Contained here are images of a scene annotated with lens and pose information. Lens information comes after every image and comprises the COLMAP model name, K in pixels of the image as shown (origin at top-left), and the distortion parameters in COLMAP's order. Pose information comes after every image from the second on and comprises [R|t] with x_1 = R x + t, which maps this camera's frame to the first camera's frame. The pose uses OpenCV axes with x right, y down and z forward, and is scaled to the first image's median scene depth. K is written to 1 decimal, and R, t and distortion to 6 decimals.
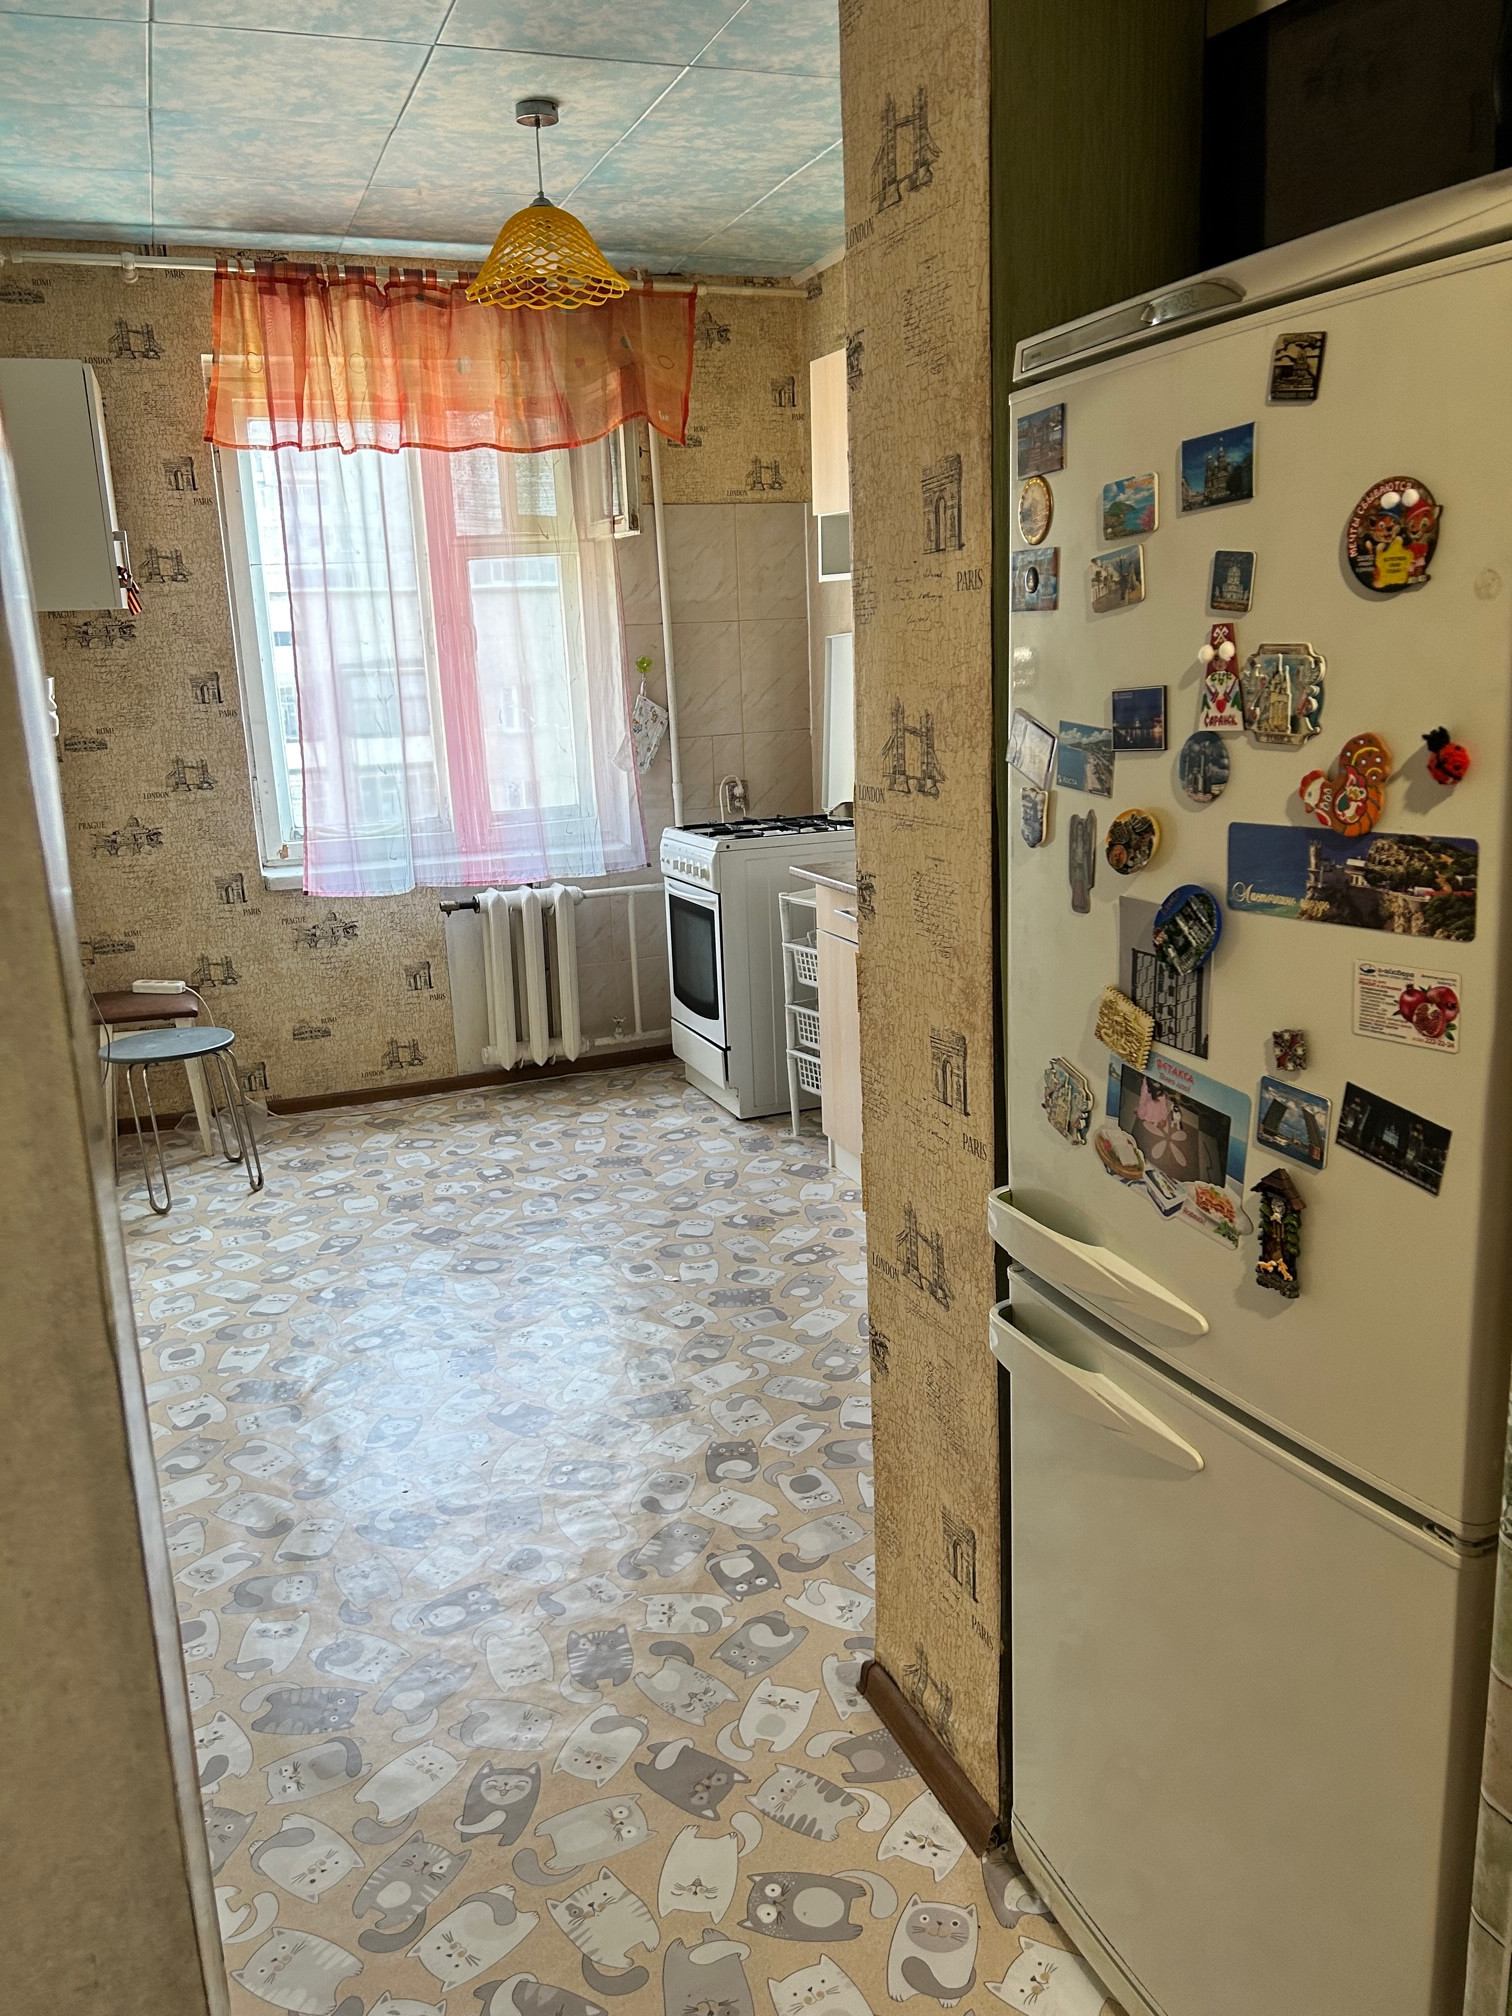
lens RADIAL K [[1571.3, 0, 747.3], [0, 1571.3, 1012.0], [0, 0, 1]] dist [0.090331, -0.130323]
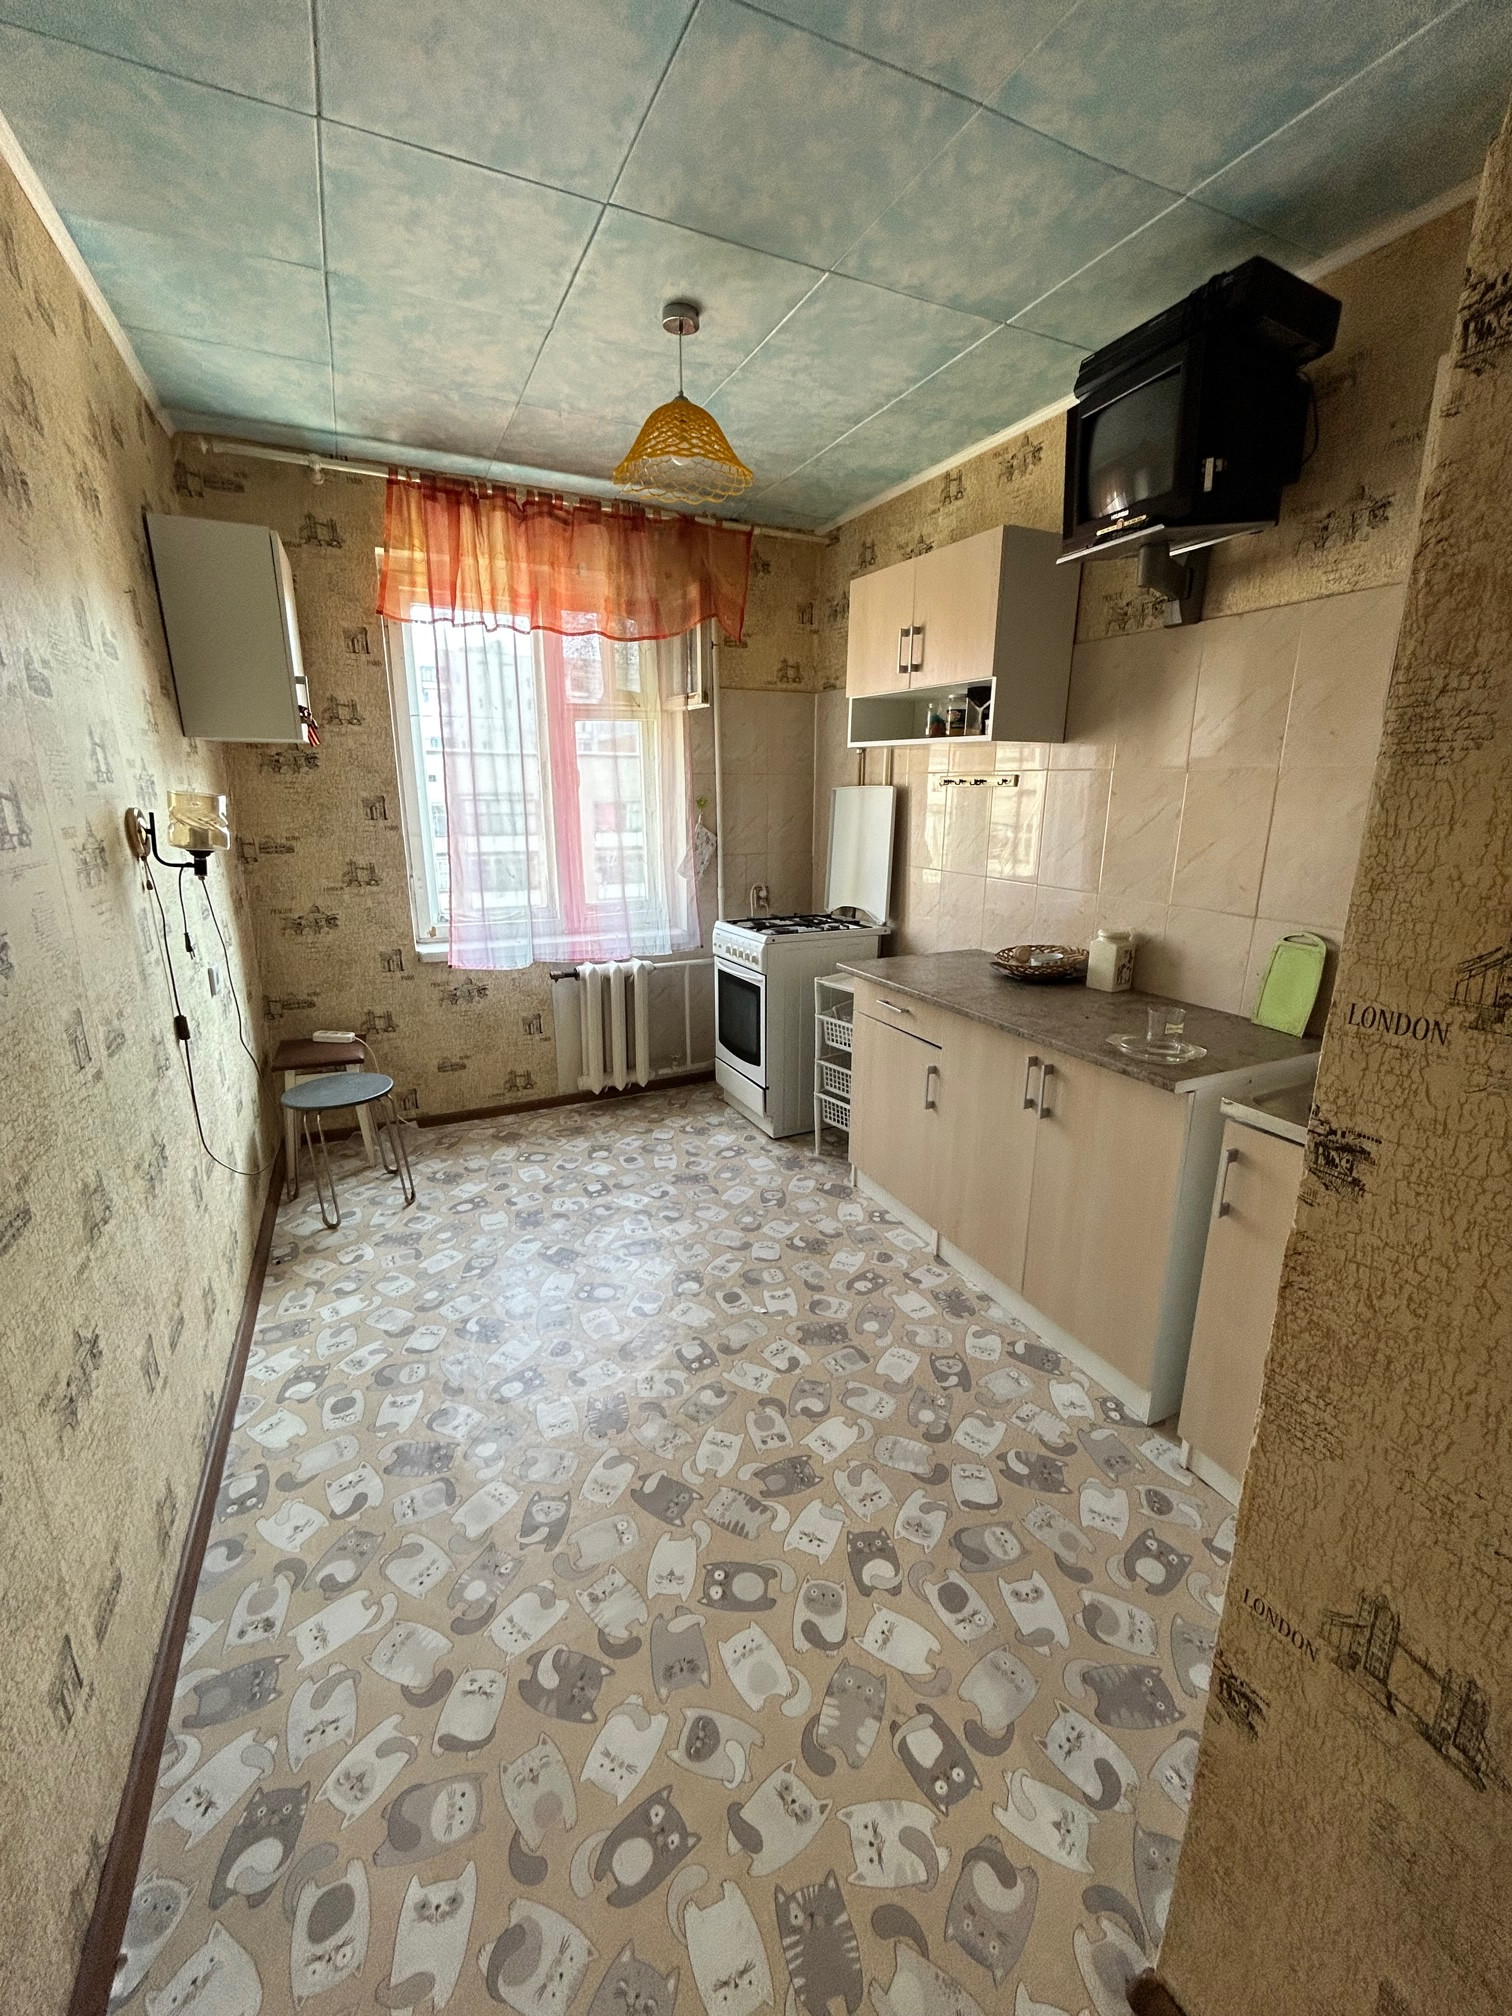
lens RADIAL K [[834.2, 0, 756.0], [0, 834.2, 1008.0], [0, 0, 1]] dist [-0.002089, 0.003476]
pose [[0.994971, 0.019227, 0.098303, -0.097901], [-0.021536, 0.999515, 0.022479, -0.064627], [-0.097823, -0.024483, 0.994903, 0.297569]]
